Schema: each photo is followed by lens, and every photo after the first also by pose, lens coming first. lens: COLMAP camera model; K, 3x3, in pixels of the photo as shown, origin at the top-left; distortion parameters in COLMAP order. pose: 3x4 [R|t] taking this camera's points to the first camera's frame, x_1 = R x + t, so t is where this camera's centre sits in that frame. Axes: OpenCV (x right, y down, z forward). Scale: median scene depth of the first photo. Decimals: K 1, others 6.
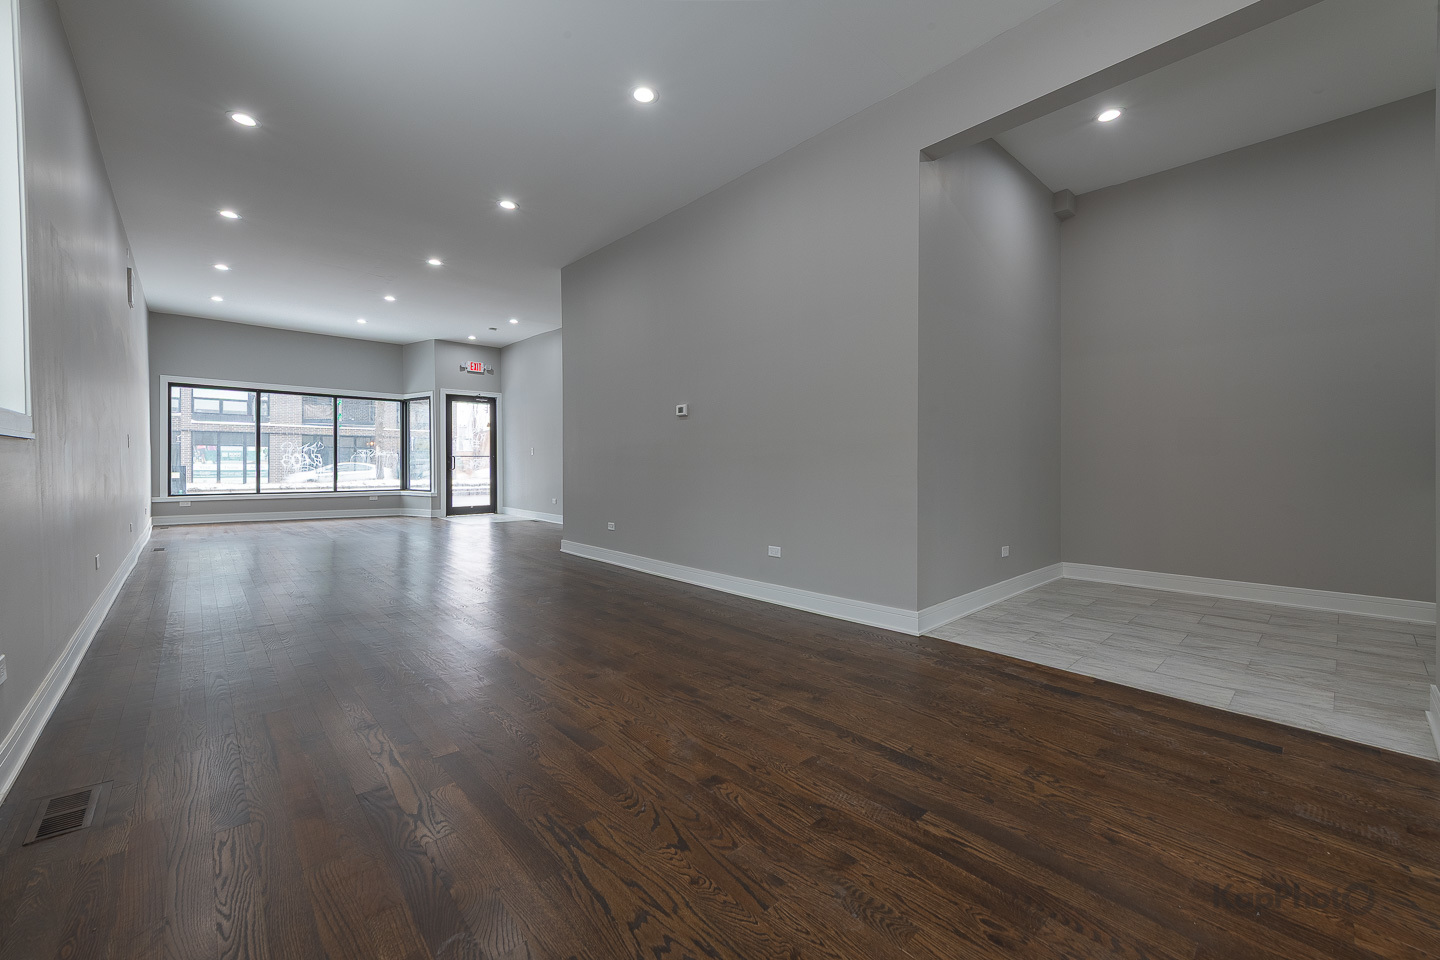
lens RADIAL K [[579.6, 0, 723.2], [0, 579.6, 456.2], [0, 0, 1]] dist [0.012887, -0.000527]
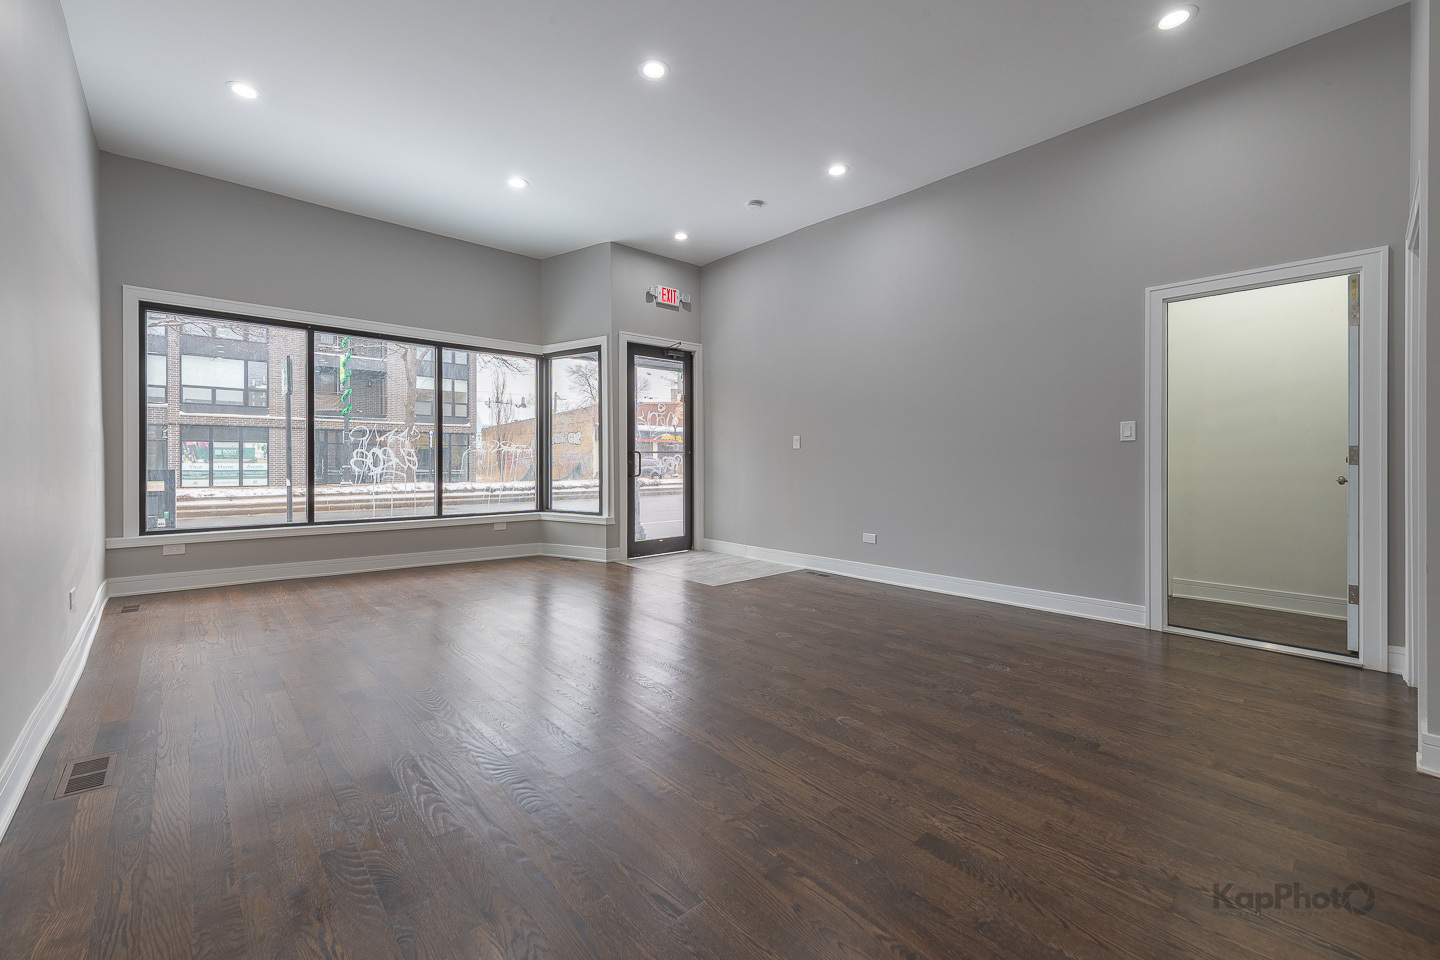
lens RADIAL K [[598.3, 0, 704.7], [0, 598.3, 453.9], [0, 0, 1]] dist [0.012974, -0.000180]
pose [[0.999786, -0.001495, -0.020628, -0.395480], [0.001505, 0.999999, 0.000492, 0.001438], [0.020628, -0.000523, 0.999787, 0.429212]]
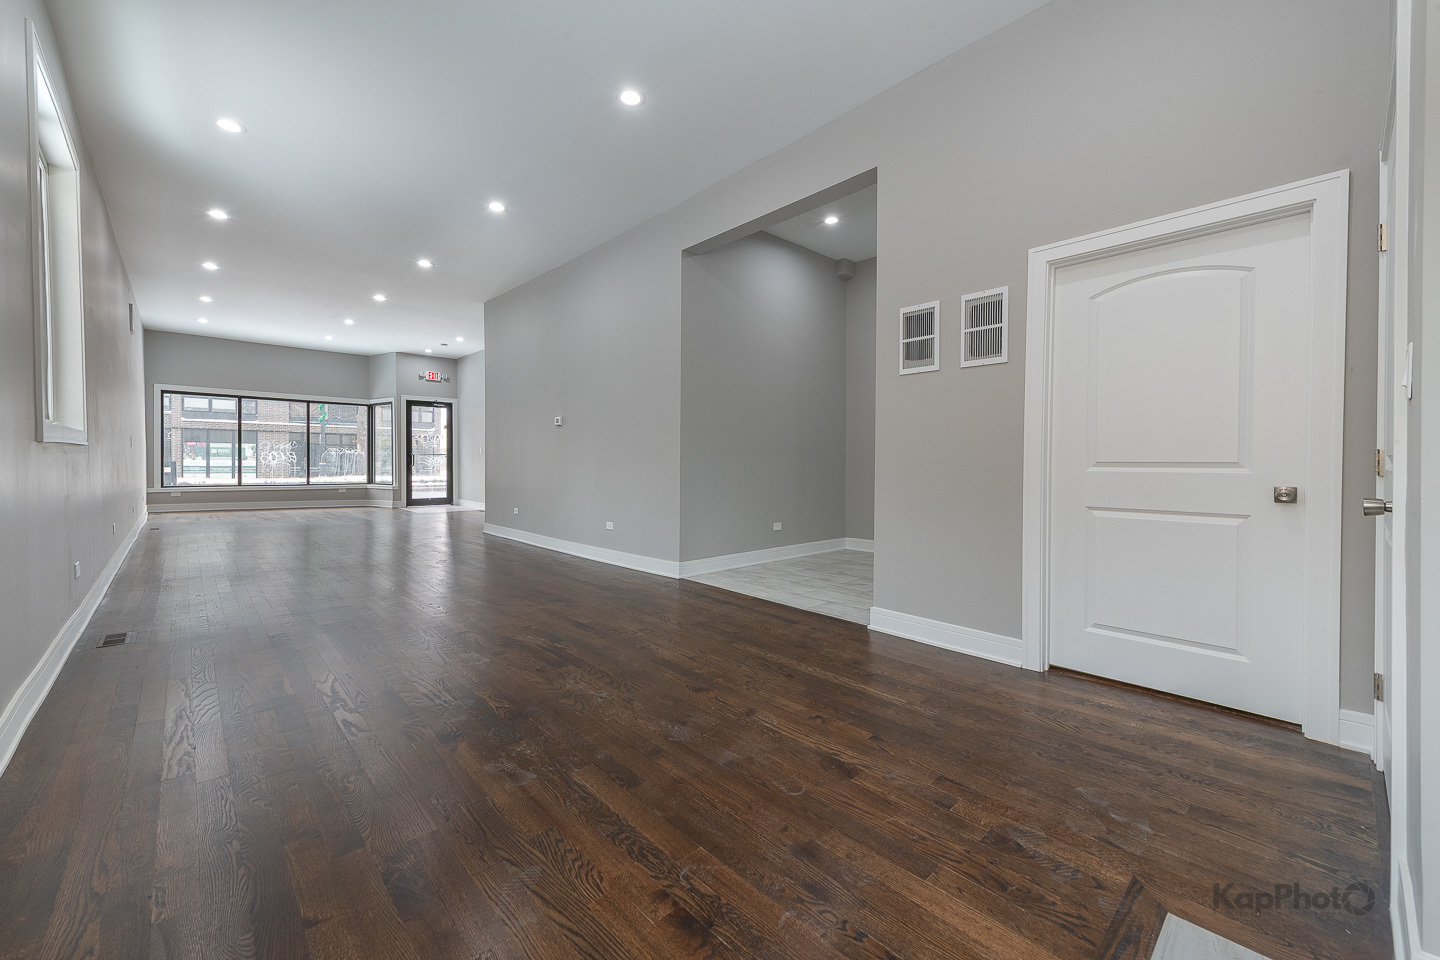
lens RADIAL K [[575.7, 0, 722.0], [0, 575.7, 459.6], [0, 0, 1]] dist [0.011414, -0.000070]
pose [[0.999919, 0.005372, 0.011560, 0.133084], [-0.005465, 0.999953, 0.008057, -0.002226], [-0.011517, -0.008119, 0.999901, -0.145523]]
